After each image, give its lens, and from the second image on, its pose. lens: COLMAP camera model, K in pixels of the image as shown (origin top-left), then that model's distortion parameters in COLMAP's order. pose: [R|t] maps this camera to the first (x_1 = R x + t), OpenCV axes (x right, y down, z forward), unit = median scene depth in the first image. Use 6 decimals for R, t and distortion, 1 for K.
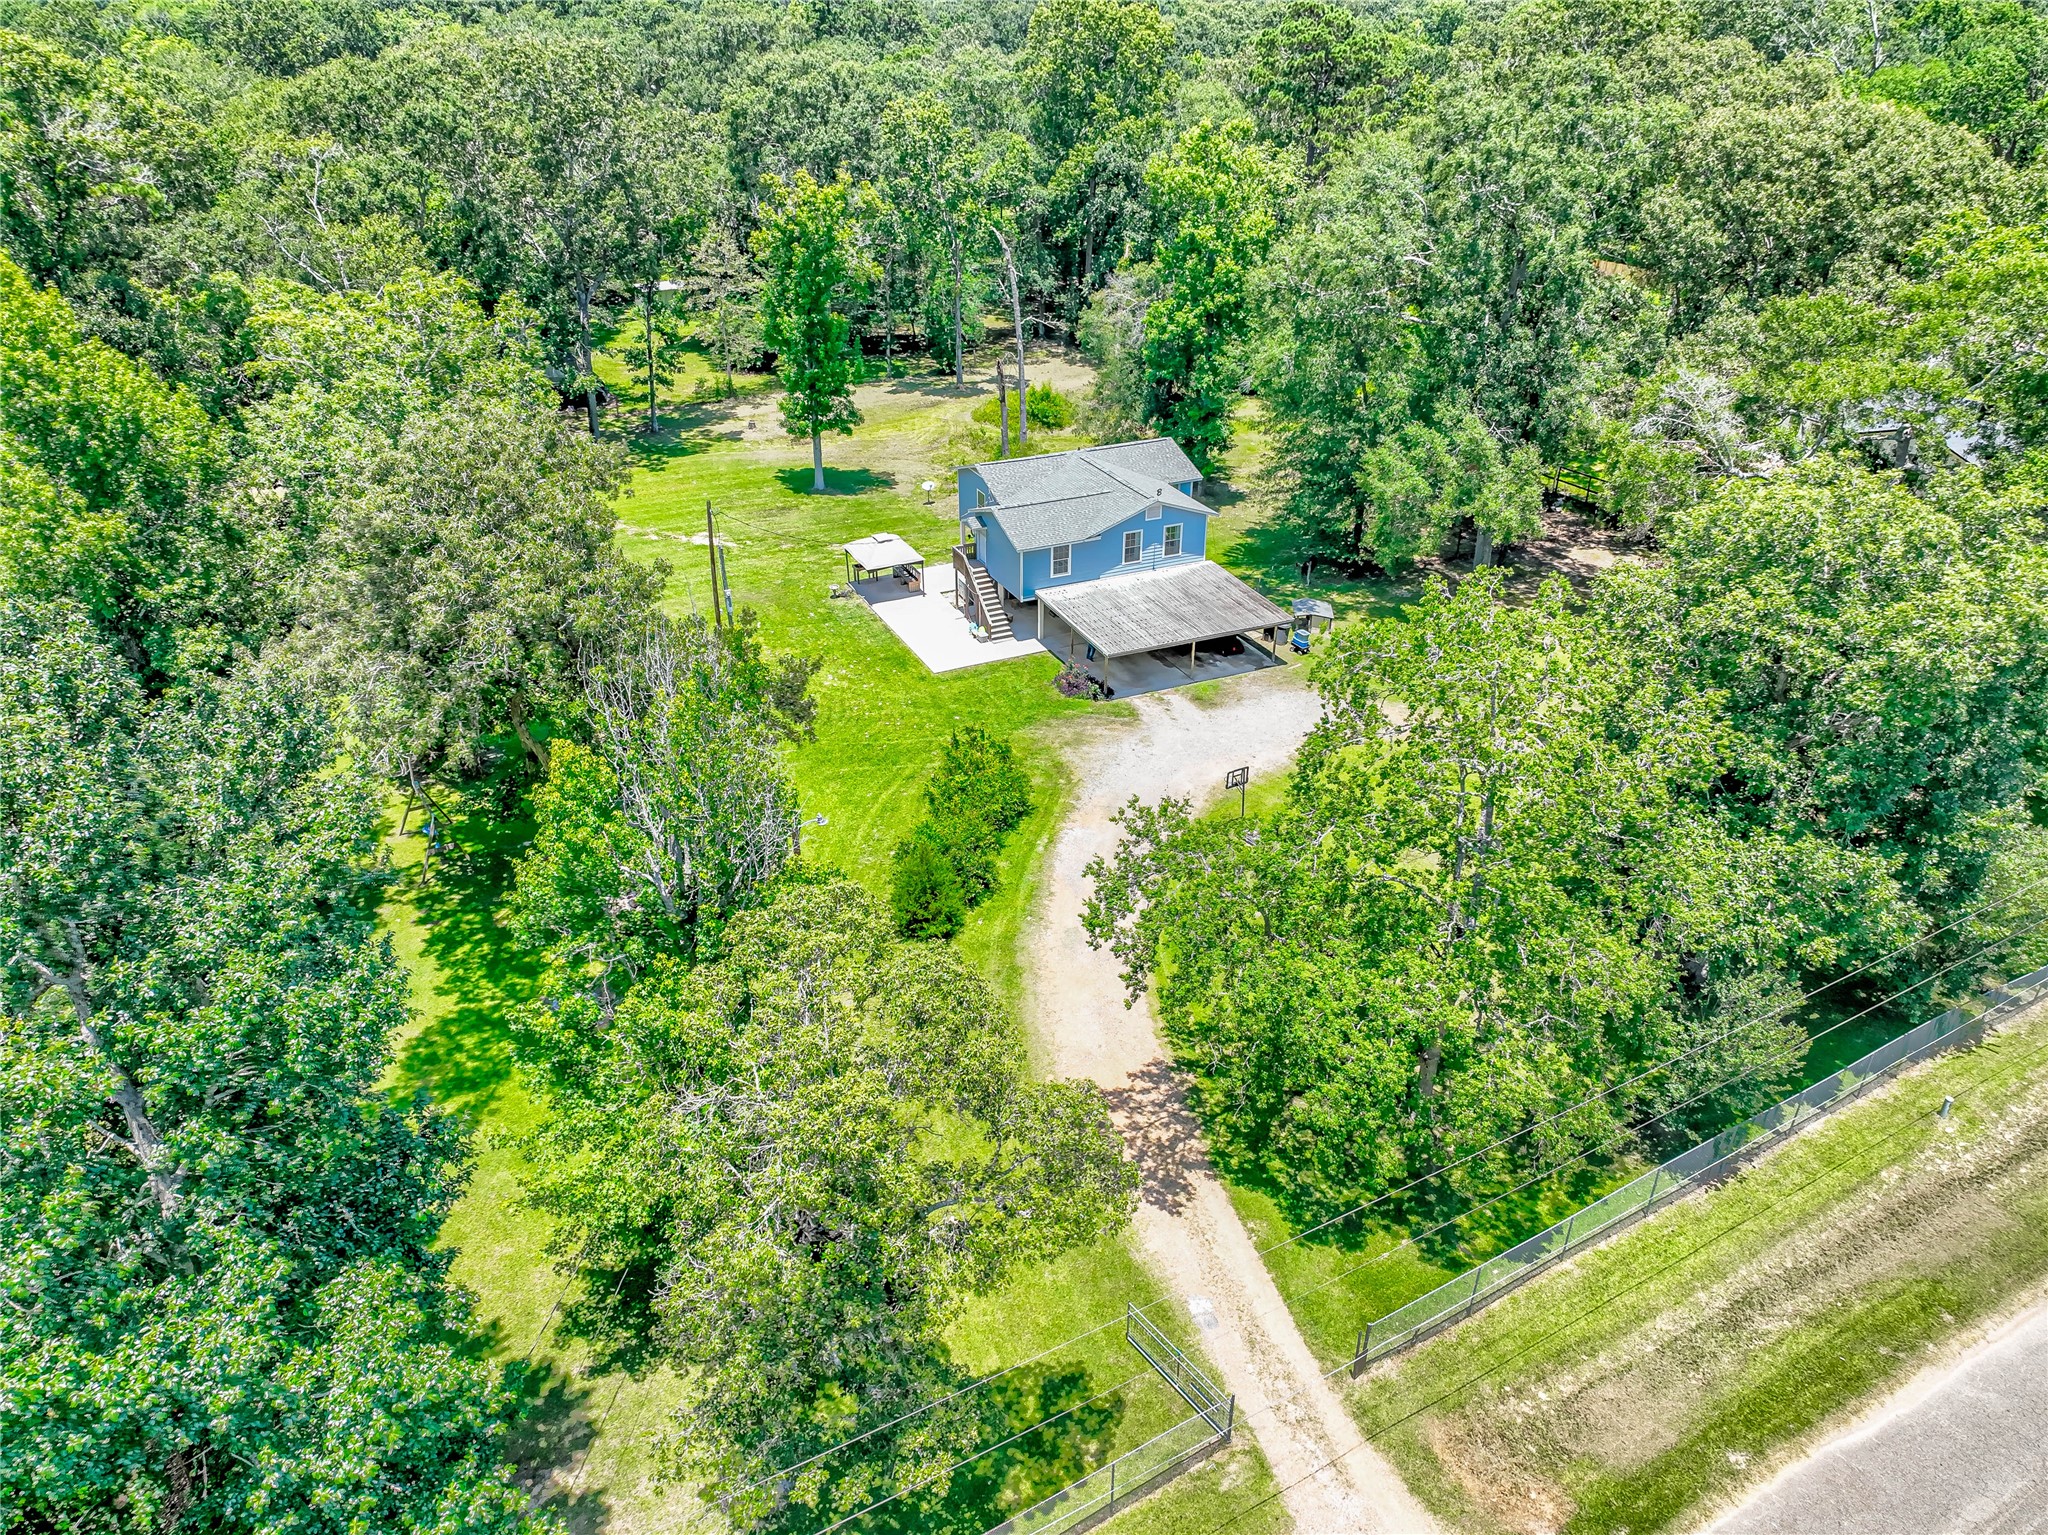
lens RADIAL K [[1449.4, 0, 1024.0], [0, 1449.4, 767.5], [0, 0, 1]] dist [0.008503, 0.035102]
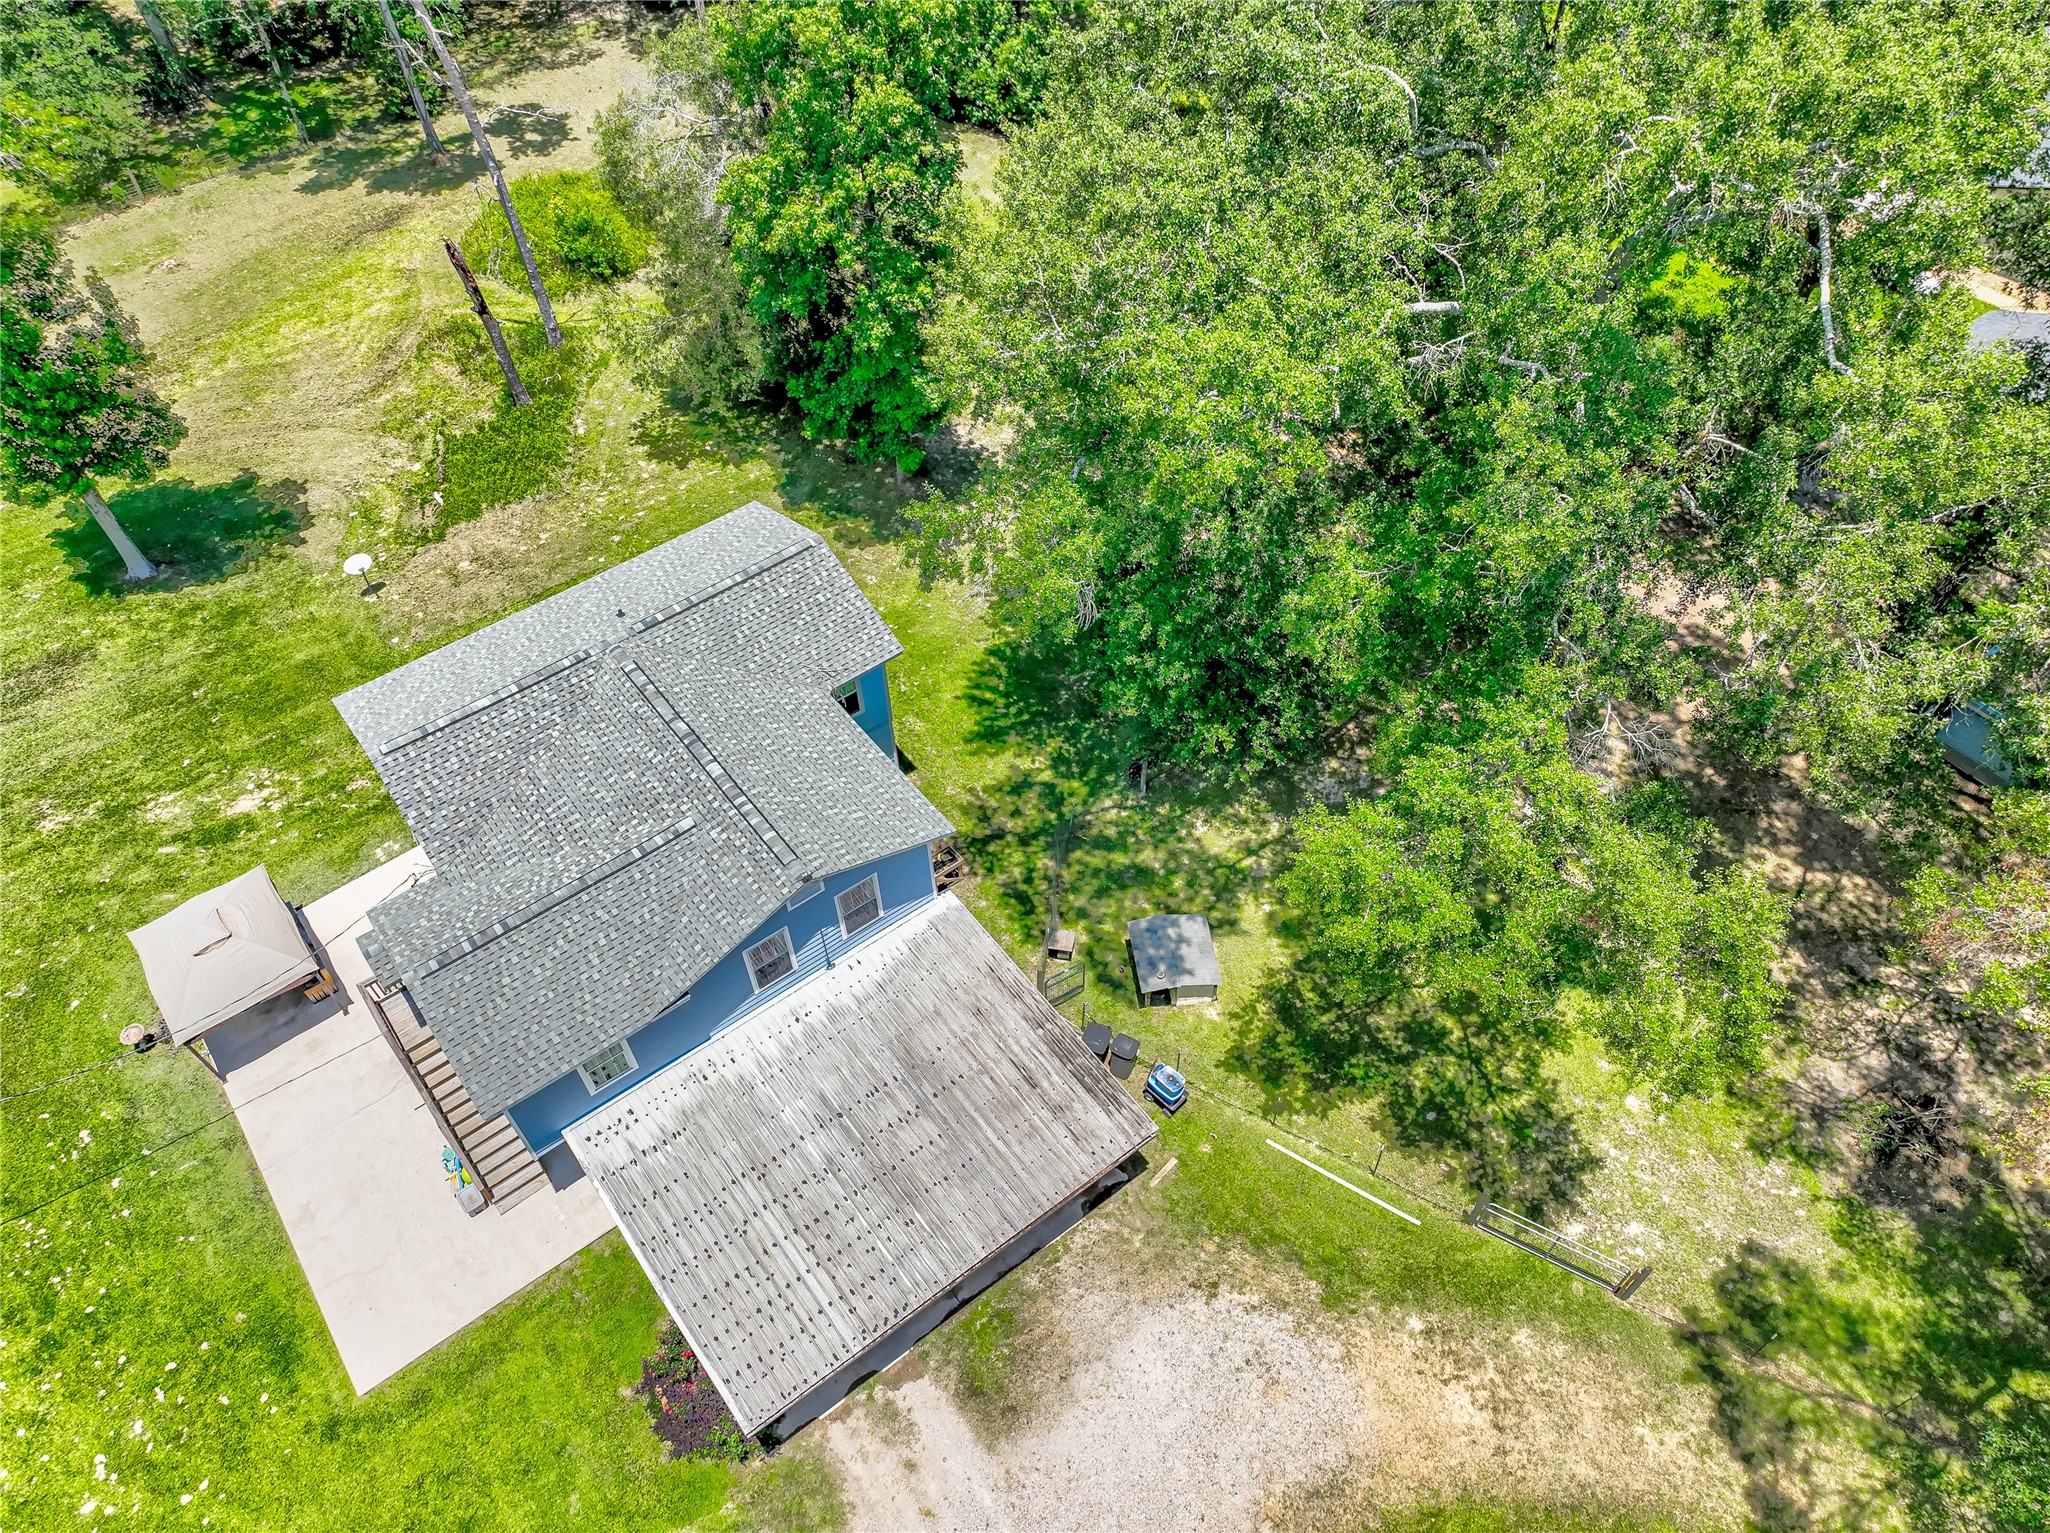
lens RADIAL K [[1448.1, 0, 1025.0], [0, 1448.1, 766.5], [0, 0, 1]] dist [0.013660, 0.025948]
pose [[0.976688, -0.180651, 0.115957, 0.160999], [0.128925, 0.925546, 0.356009, -0.517738], [-0.171638, -0.332760, 0.927260, 0.886680]]
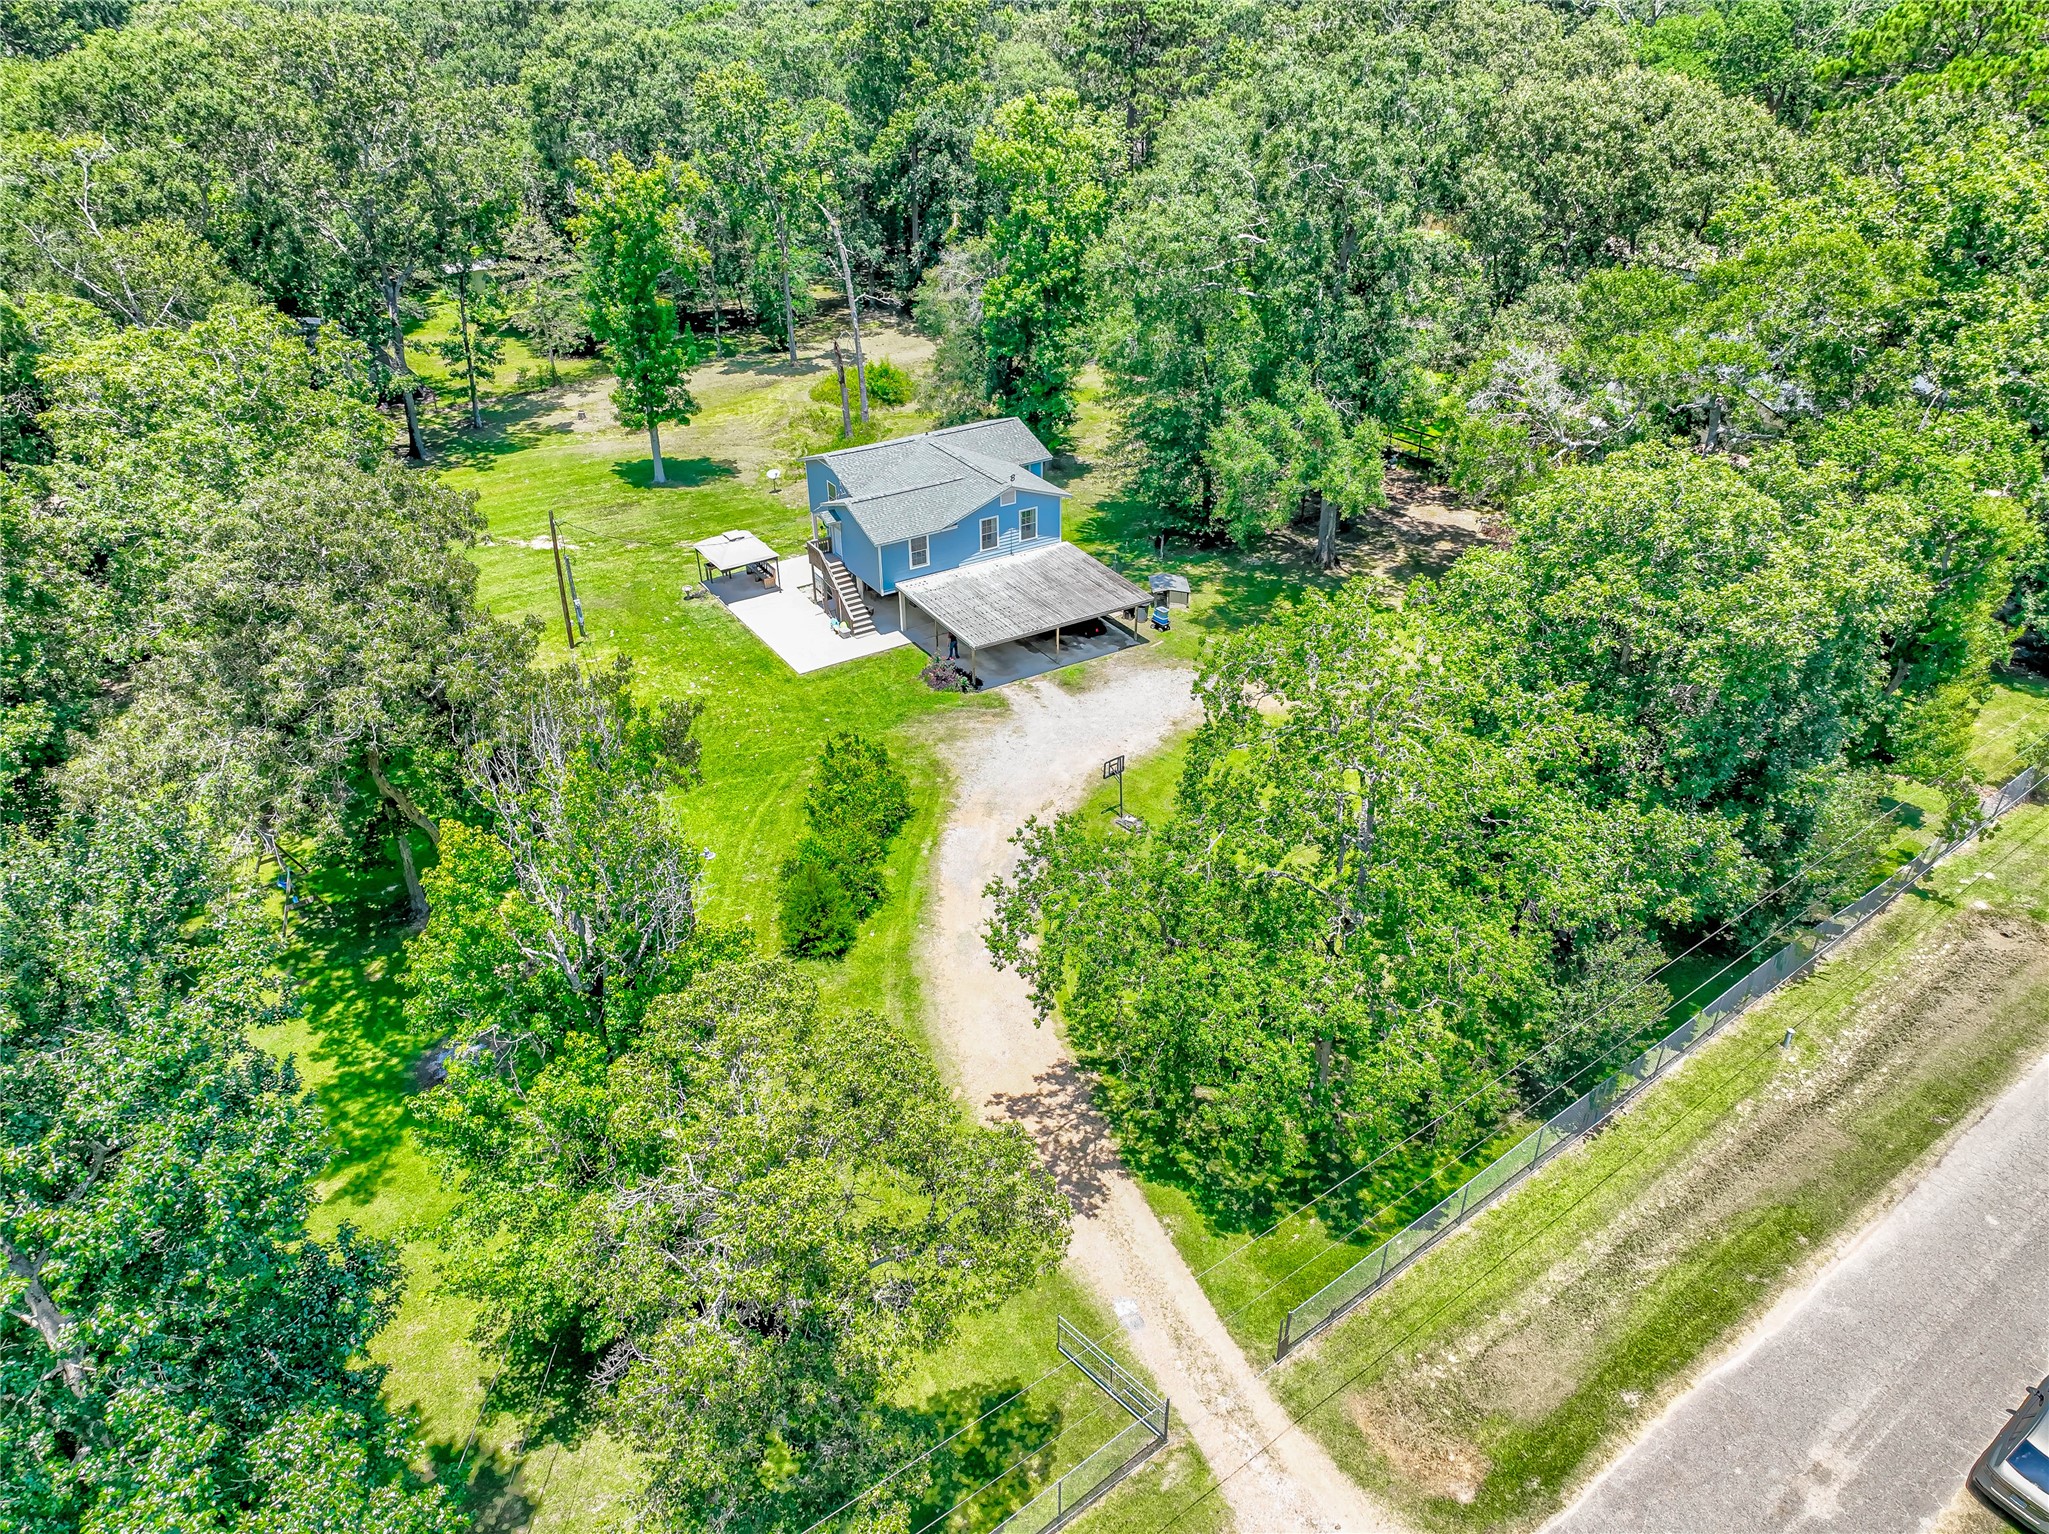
lens RADIAL K [[1447.4, 0, 1024.5], [0, 1447.4, 767.0], [0, 0, 1]] dist [0.013660, 0.025948]
pose [[0.992273, -0.070644, 0.102000, -0.020953], [0.067036, 0.997012, 0.038377, -0.041850], [-0.104406, -0.031242, 0.994044, -0.000146]]
